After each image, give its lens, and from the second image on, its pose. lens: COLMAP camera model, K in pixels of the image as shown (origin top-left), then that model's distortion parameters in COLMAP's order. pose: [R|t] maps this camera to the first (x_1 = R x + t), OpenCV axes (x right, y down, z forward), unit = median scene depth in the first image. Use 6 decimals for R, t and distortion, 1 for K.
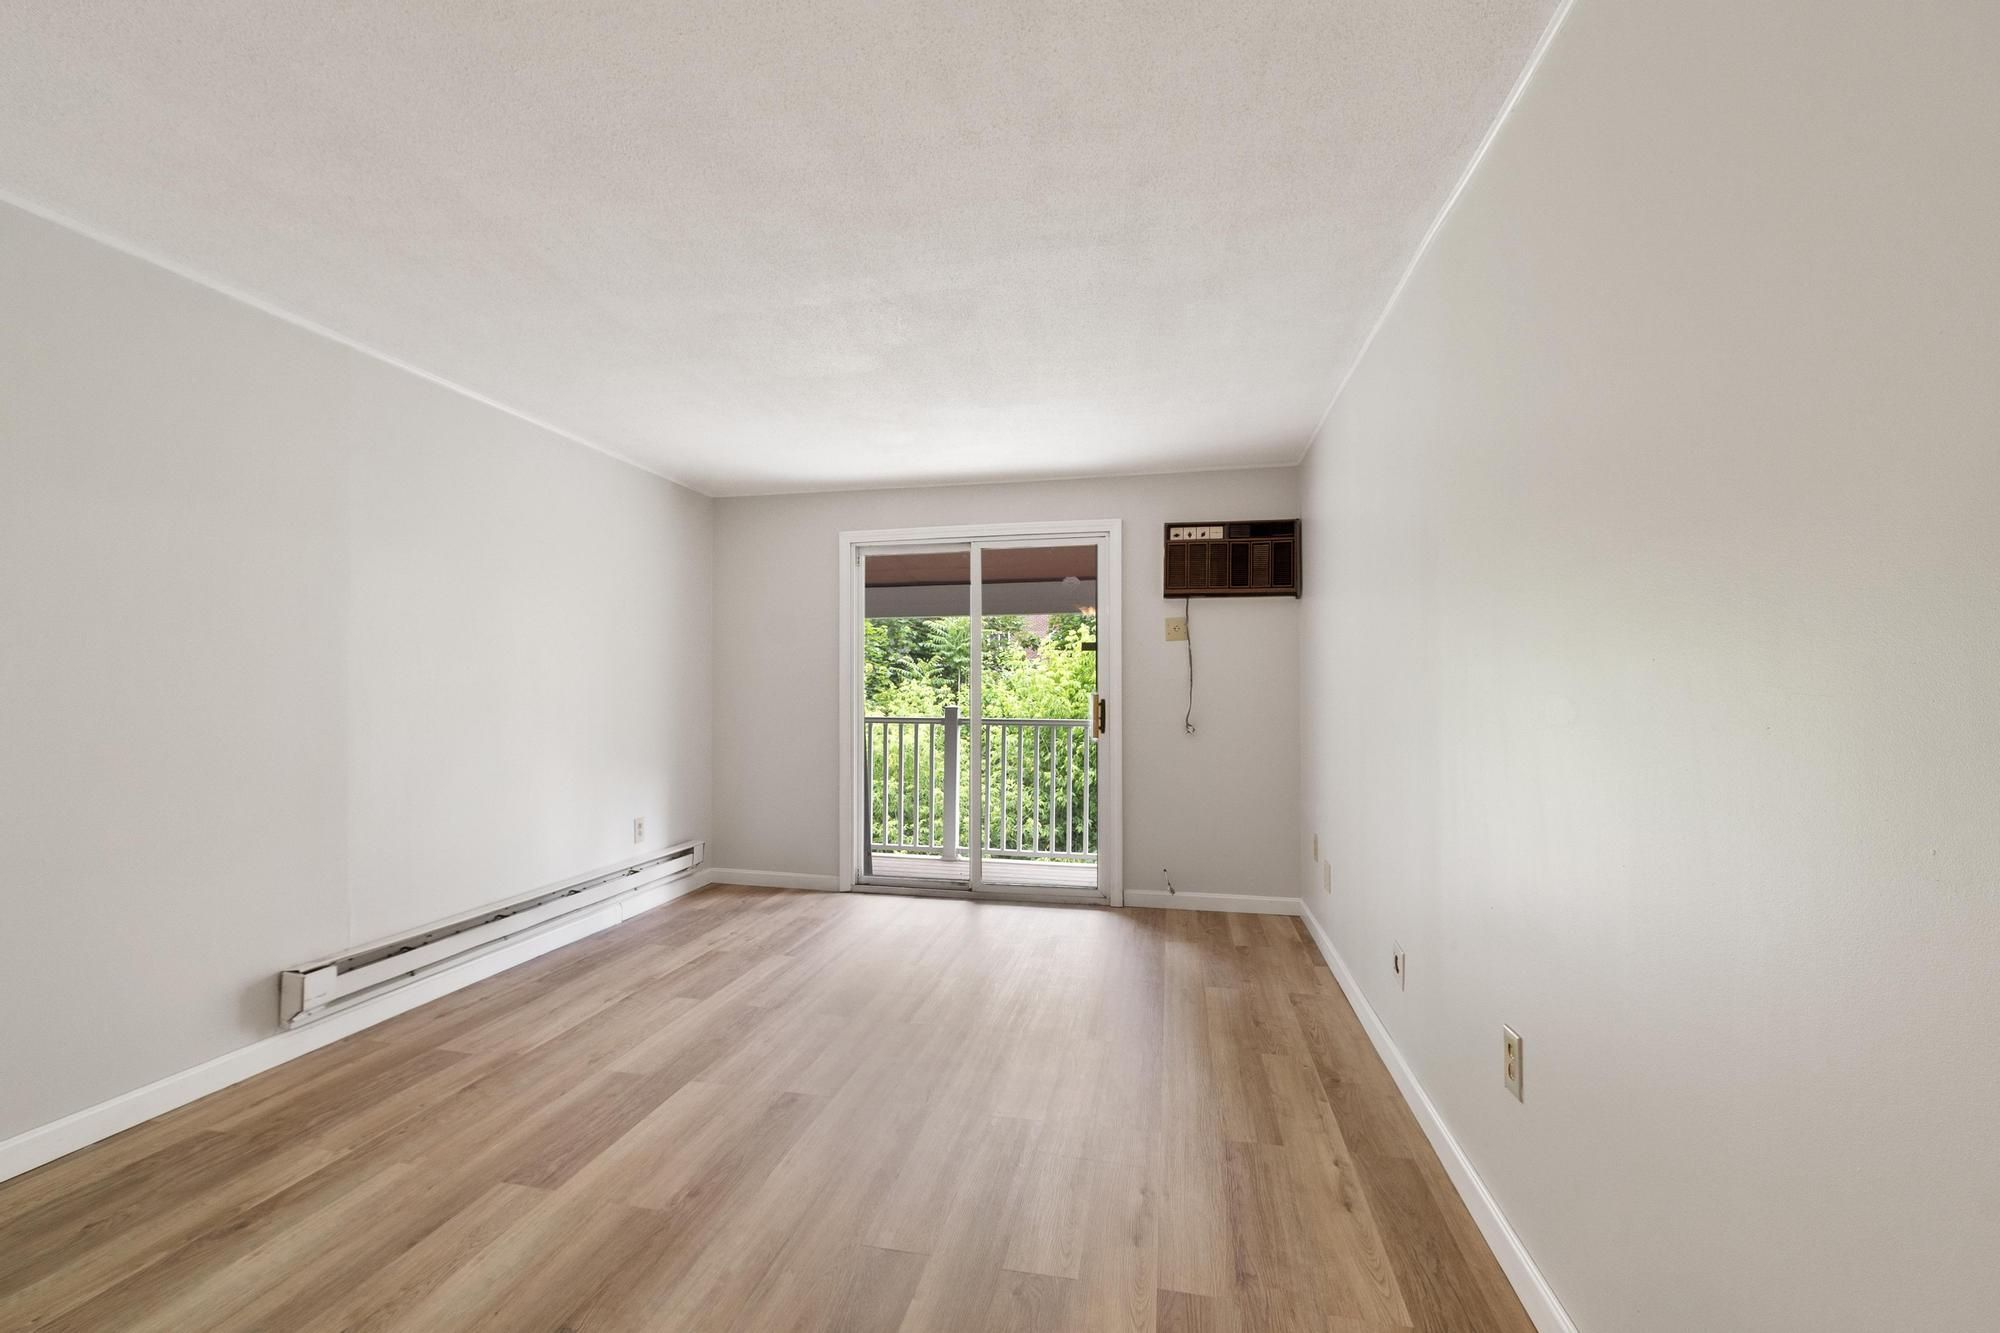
lens RADIAL K [[885.1, 0, 958.0], [0, 885.1, 680.5], [0, 0, 1]] dist [-0.002016, 0.000523]
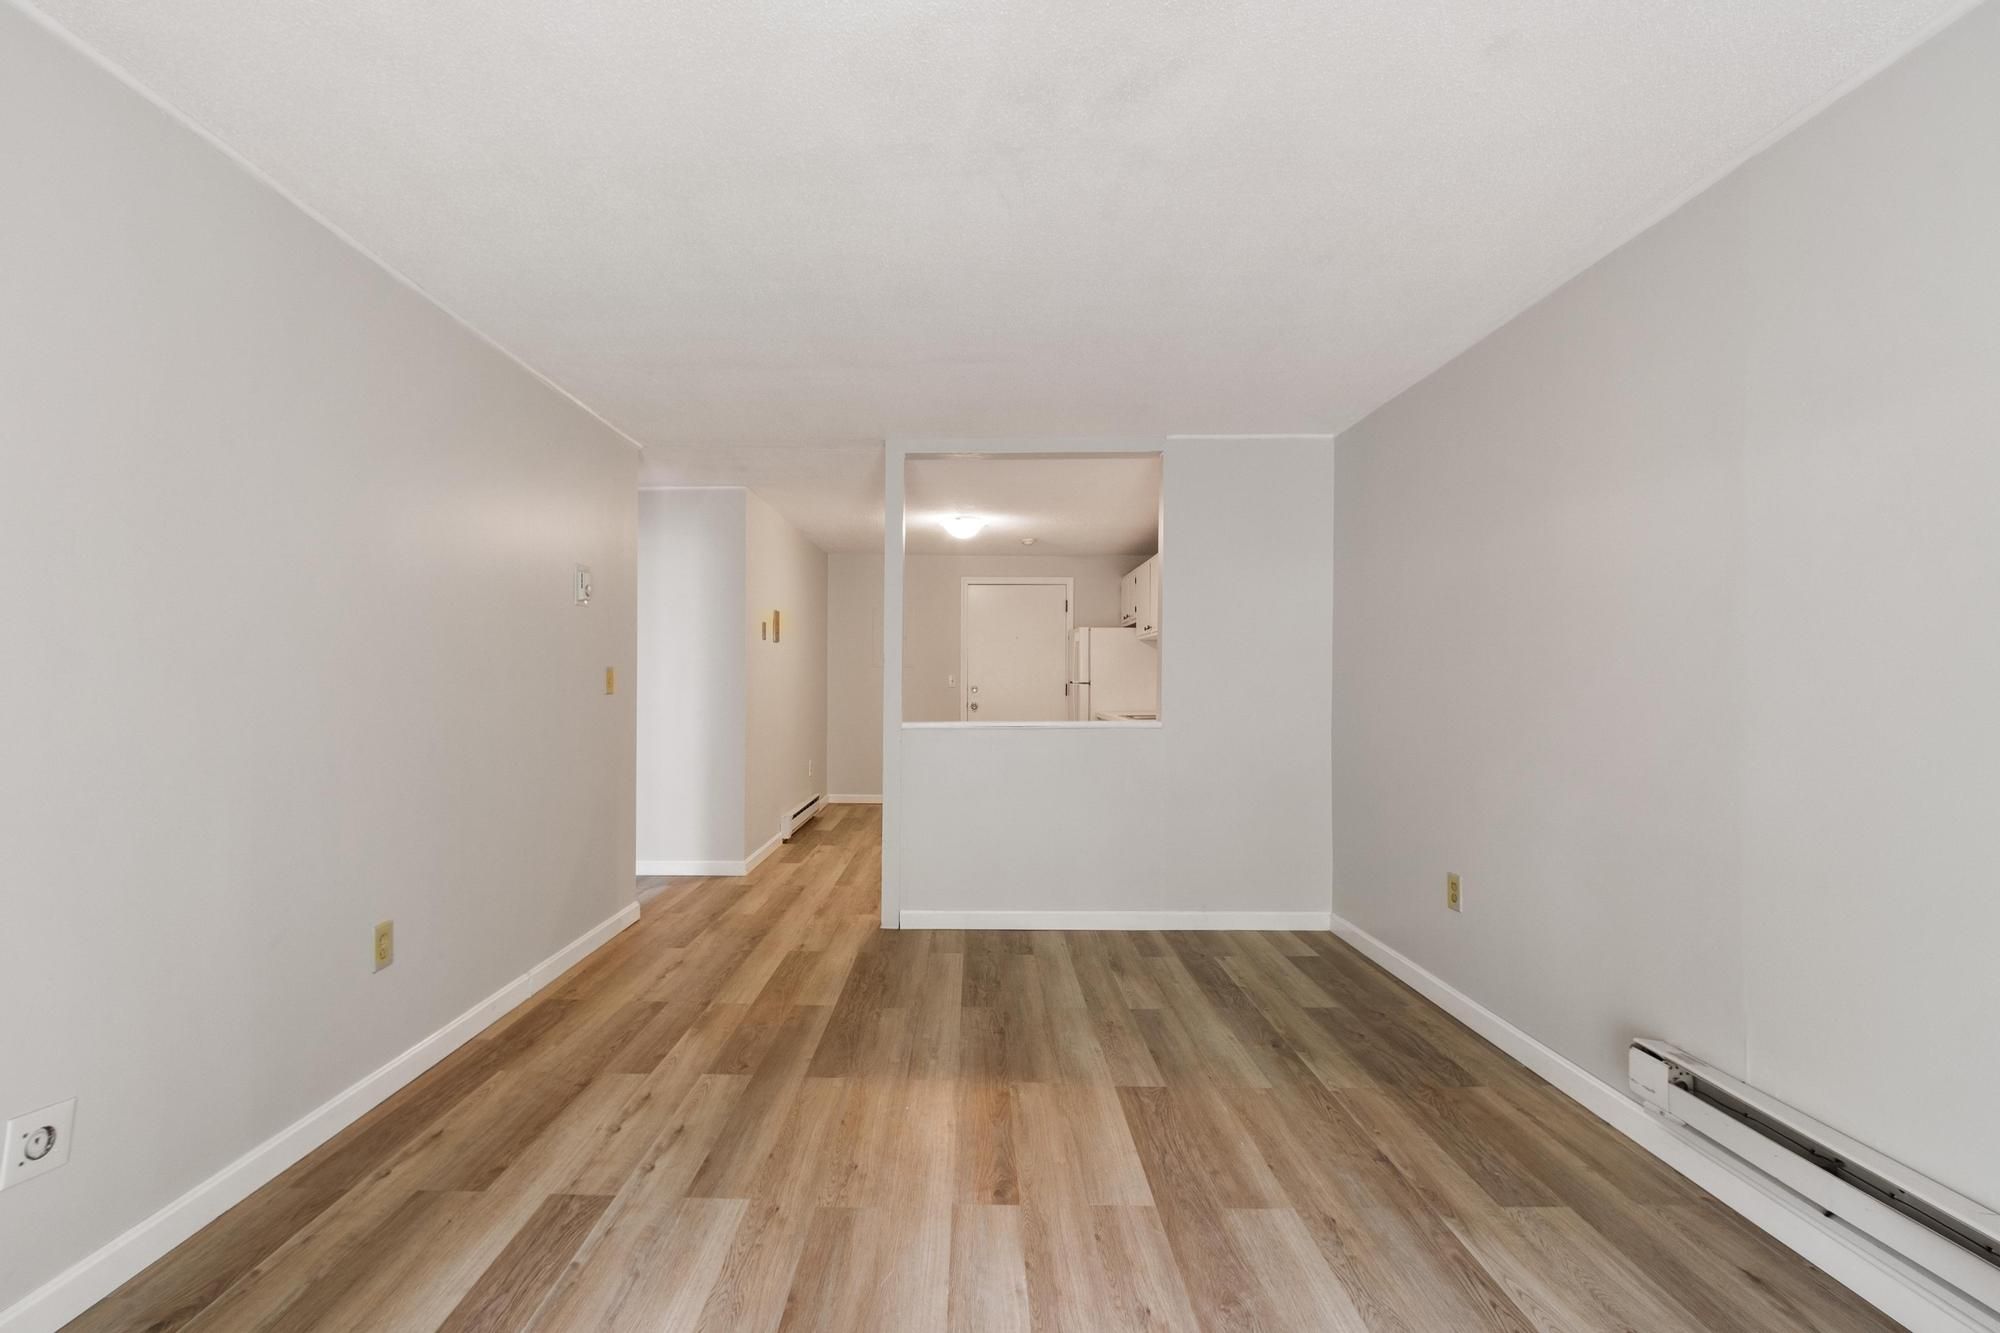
lens RADIAL K [[885.1, 0, 958.0], [0, 885.1, 680.5], [0, 0, 1]] dist [-0.002016, 0.000523]
pose [[-0.976890, -0.004606, -0.213692, 0.026323], [-0.001422, 0.999886, -0.015047, 0.020880], [0.213737, -0.014396, -0.976785, 1.919502]]
